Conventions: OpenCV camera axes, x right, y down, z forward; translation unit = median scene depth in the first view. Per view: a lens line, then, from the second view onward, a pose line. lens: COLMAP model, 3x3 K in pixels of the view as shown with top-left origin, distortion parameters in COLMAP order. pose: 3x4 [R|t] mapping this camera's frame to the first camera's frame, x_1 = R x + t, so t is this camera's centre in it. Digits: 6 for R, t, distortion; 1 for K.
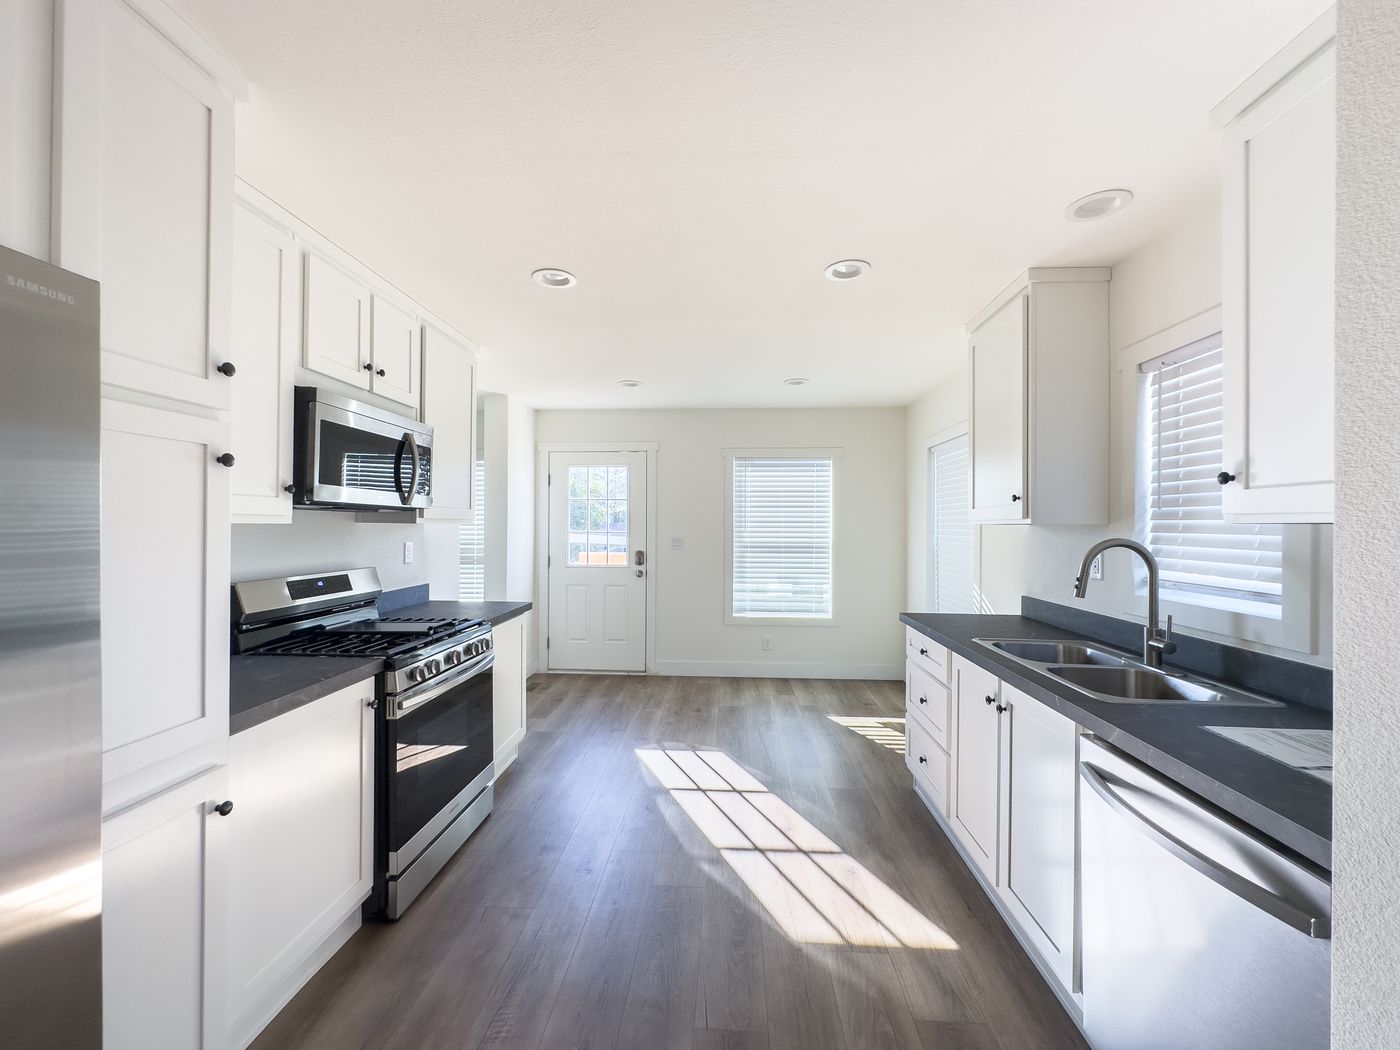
lens RADIAL K [[575.6, 0, 700.8], [0, 575.6, 524.8], [0, 0, 1]] dist [0.000217, 0.001026]
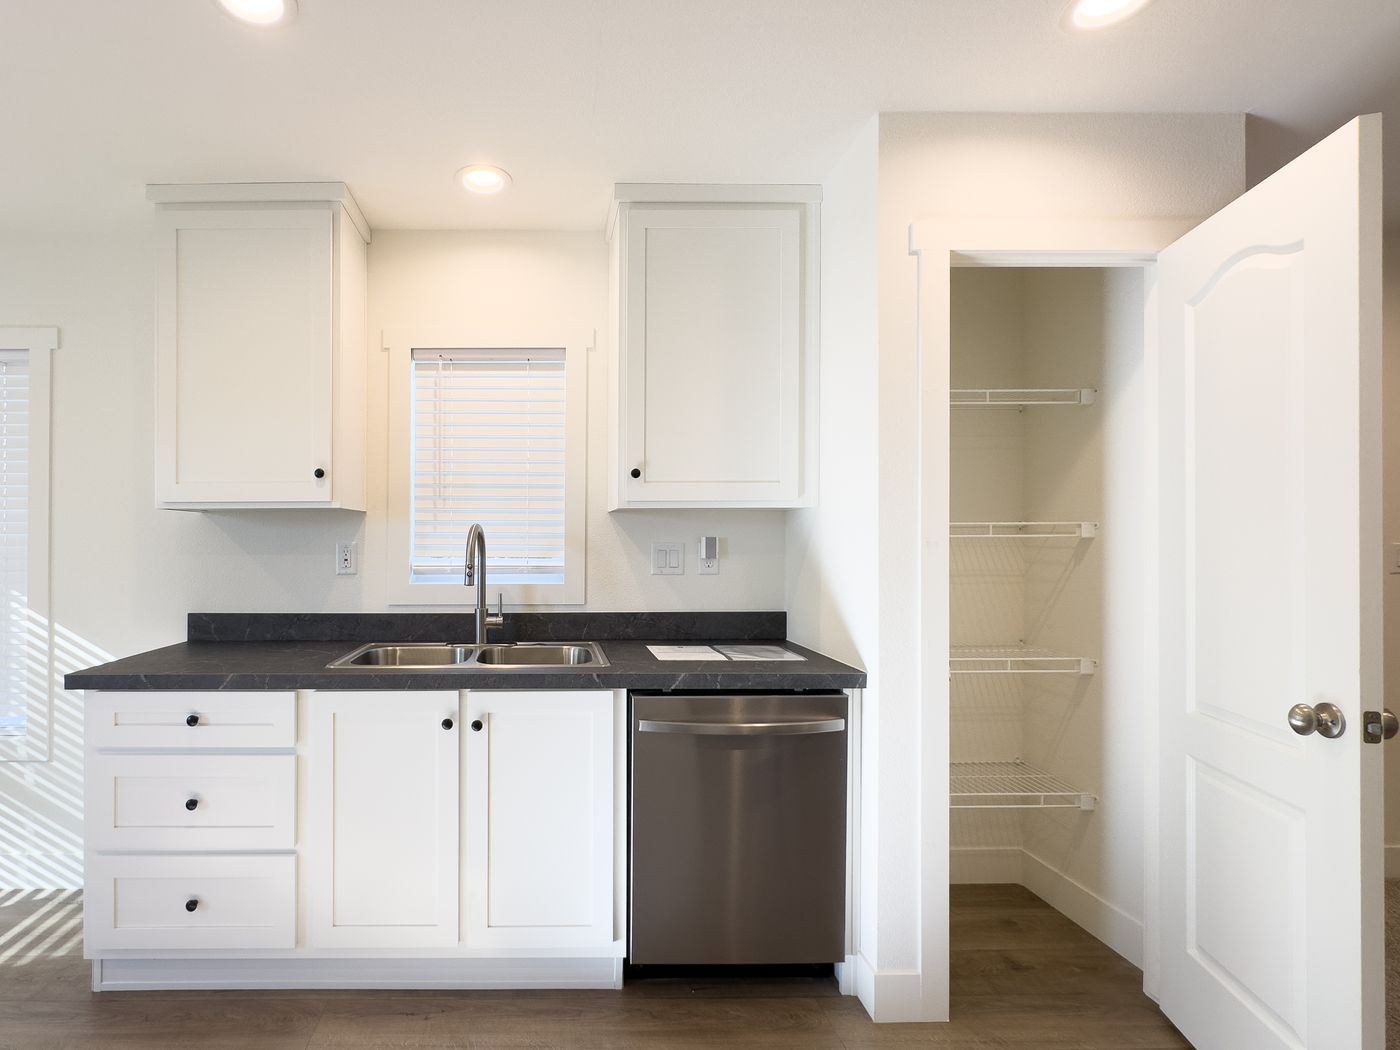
lens RADIAL K [[575.6, 0, 699.5], [0, 575.6, 529.5], [0, 0, 1]] dist [0.000217, 0.001026]
pose [[-0.056332, -0.002617, 0.998409, -0.329800], [0.000026, 0.999997, 0.002623, 0.028018], [-0.998412, 0.000174, -0.056332, 0.693043]]
